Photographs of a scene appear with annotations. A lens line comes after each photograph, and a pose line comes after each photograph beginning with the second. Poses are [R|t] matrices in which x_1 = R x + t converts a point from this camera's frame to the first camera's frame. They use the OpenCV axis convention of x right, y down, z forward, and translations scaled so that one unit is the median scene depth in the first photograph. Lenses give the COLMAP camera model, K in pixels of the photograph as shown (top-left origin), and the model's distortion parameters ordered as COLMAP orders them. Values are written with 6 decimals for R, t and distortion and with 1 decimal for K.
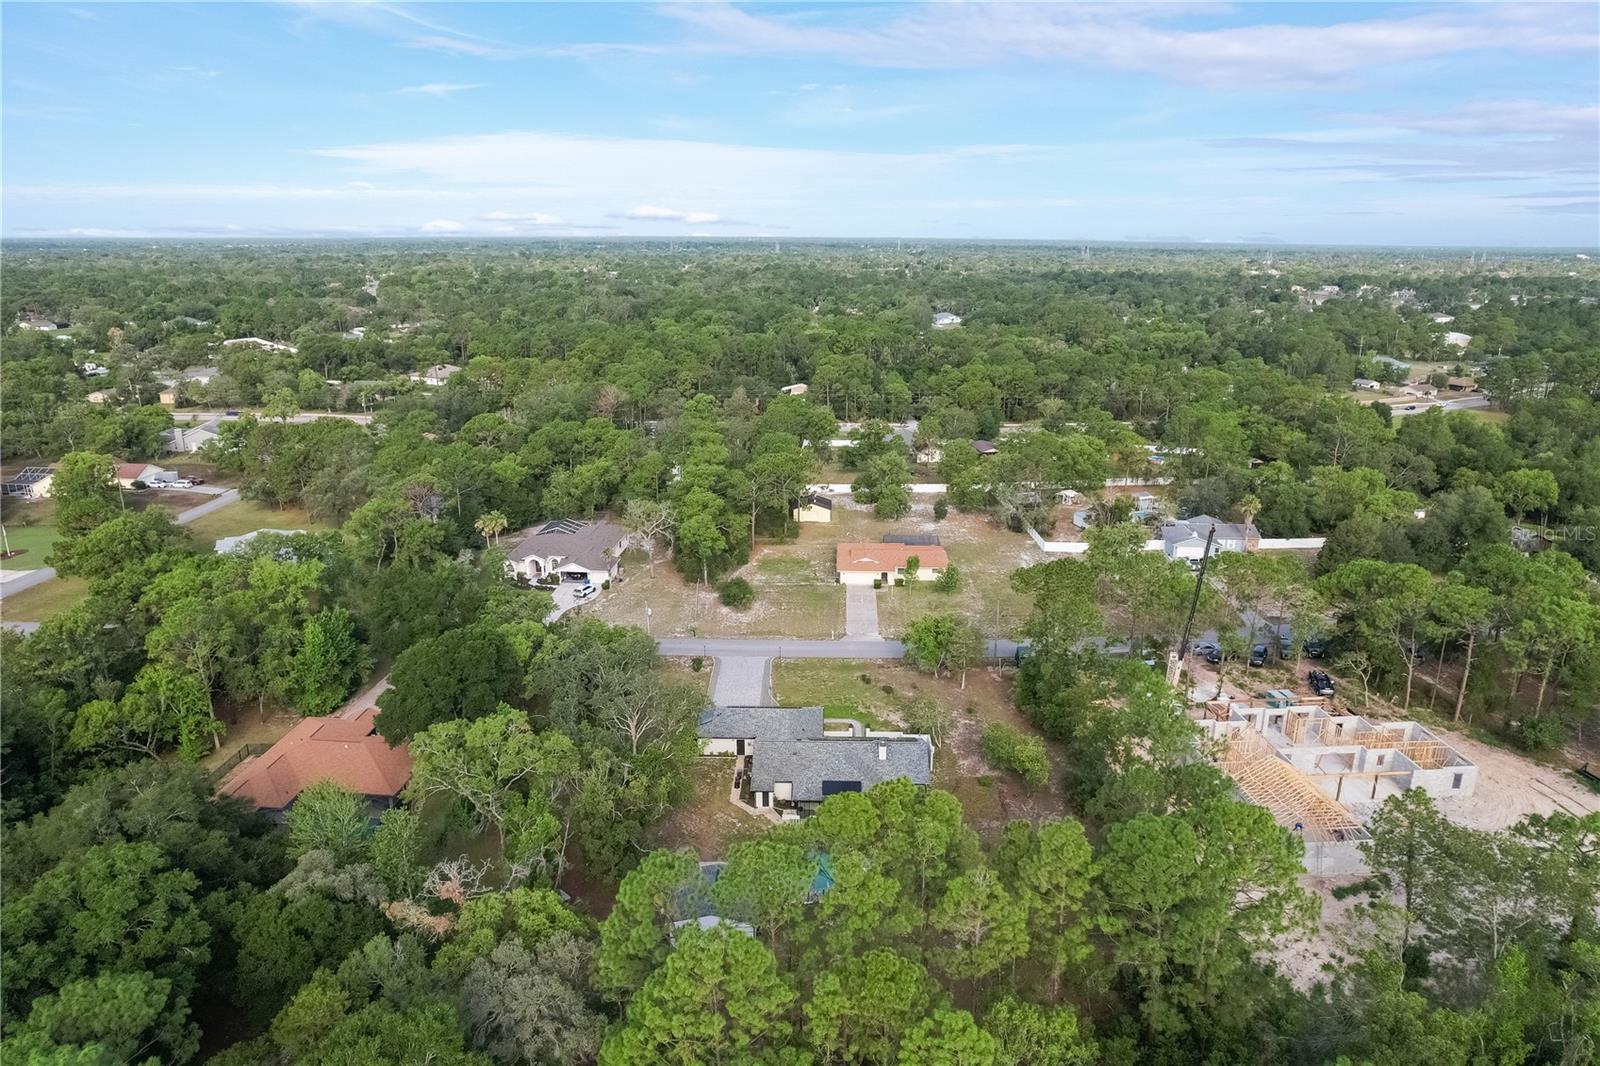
lens RADIAL K [[1020.3, 0, 800.0], [0, 1020.3, 533.0], [0, 0, 1]] dist [-0.075990, 0.068689]
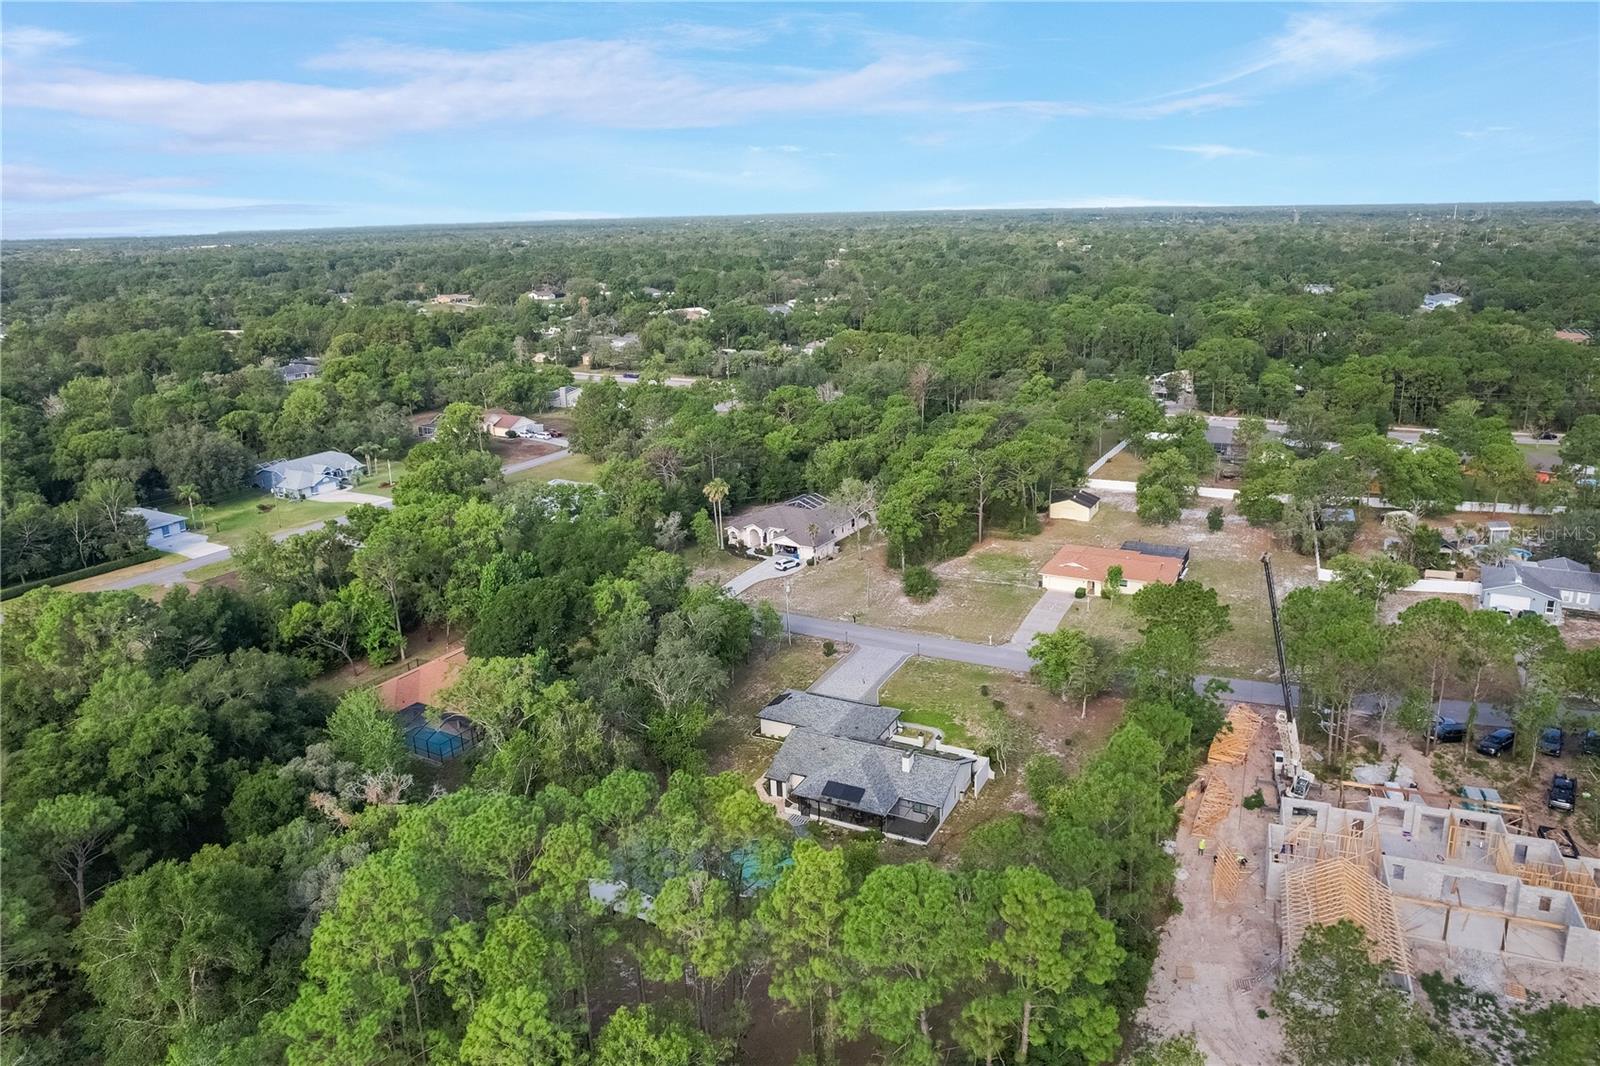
lens RADIAL K [[1082.0, 0, 831.3], [0, 1082.0, 491.3], [0, 0, 1]] dist [-0.076243, 0.067927]
pose [[0.906019, 0.082014, -0.415214, 0.243913], [-0.093174, 0.995628, -0.006650, -0.011273], [0.412853, 0.044712, 0.909700, 0.041547]]
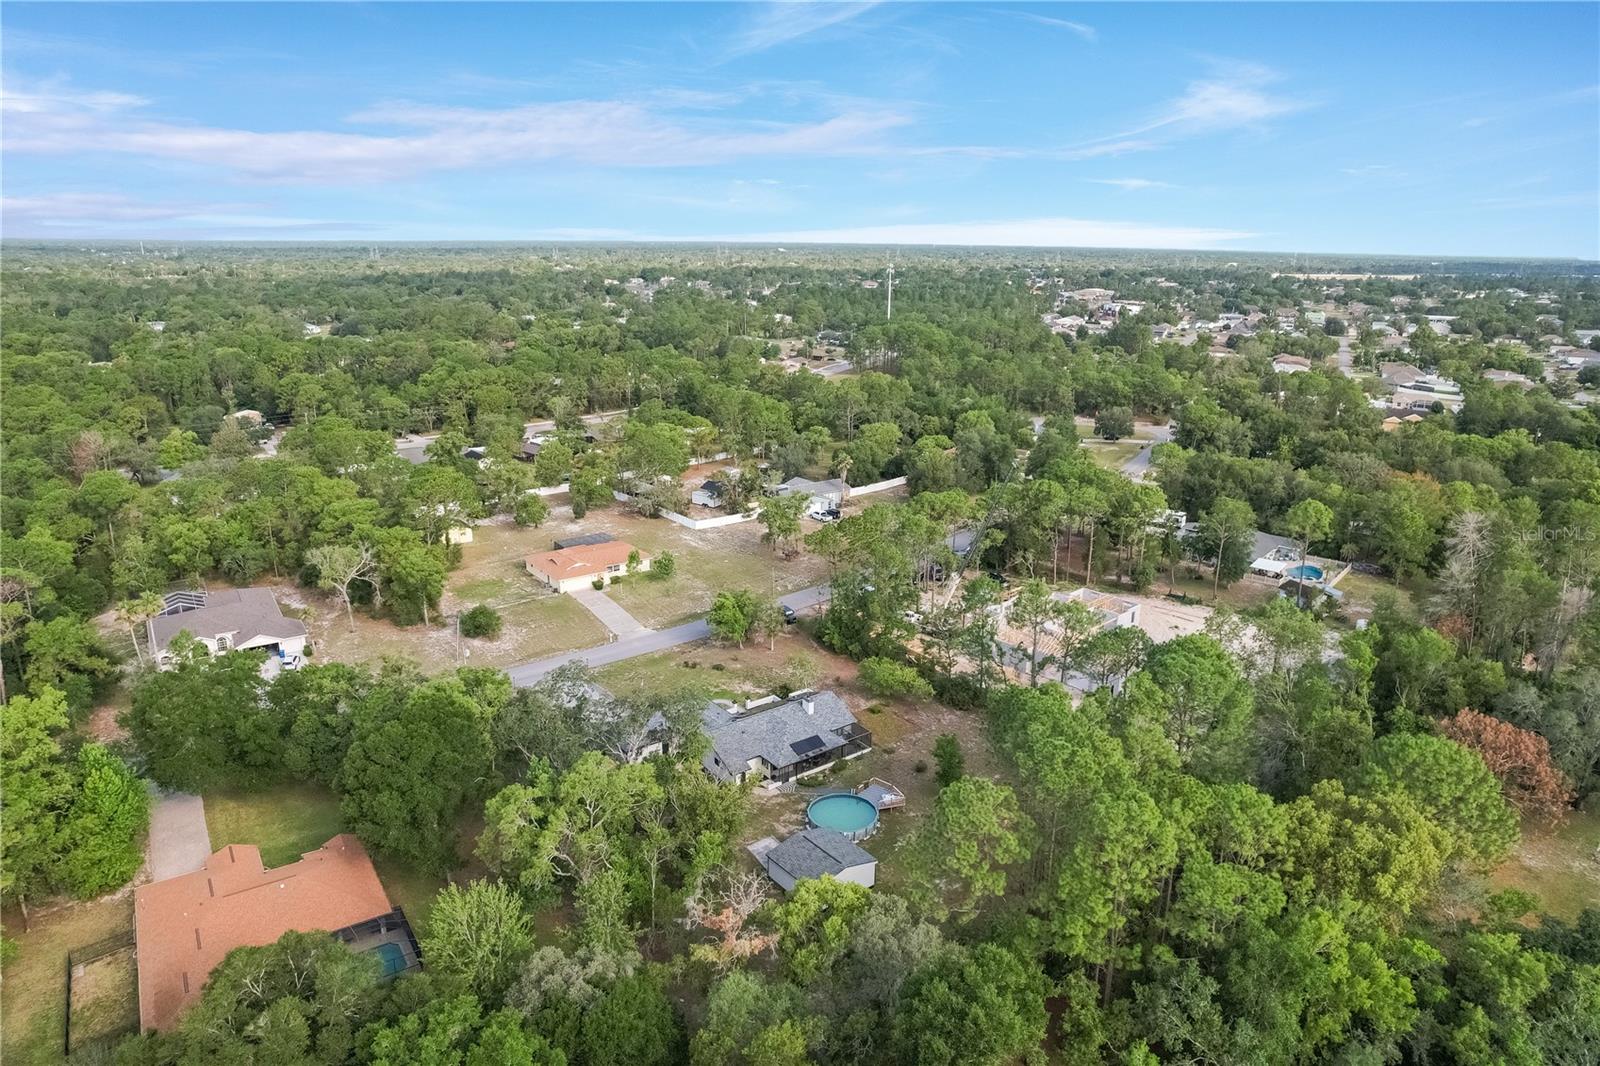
lens RADIAL K [[1029.3, 0, 800.0], [0, 1029.3, 533.0], [0, 0, 1]] dist [-0.077708, 0.072485]
pose [[0.782669, -0.171502, 0.598344, -0.338915], [0.172561, 0.983397, 0.056150, -0.021539], [-0.598040, 0.059304, 0.799269, 0.061412]]
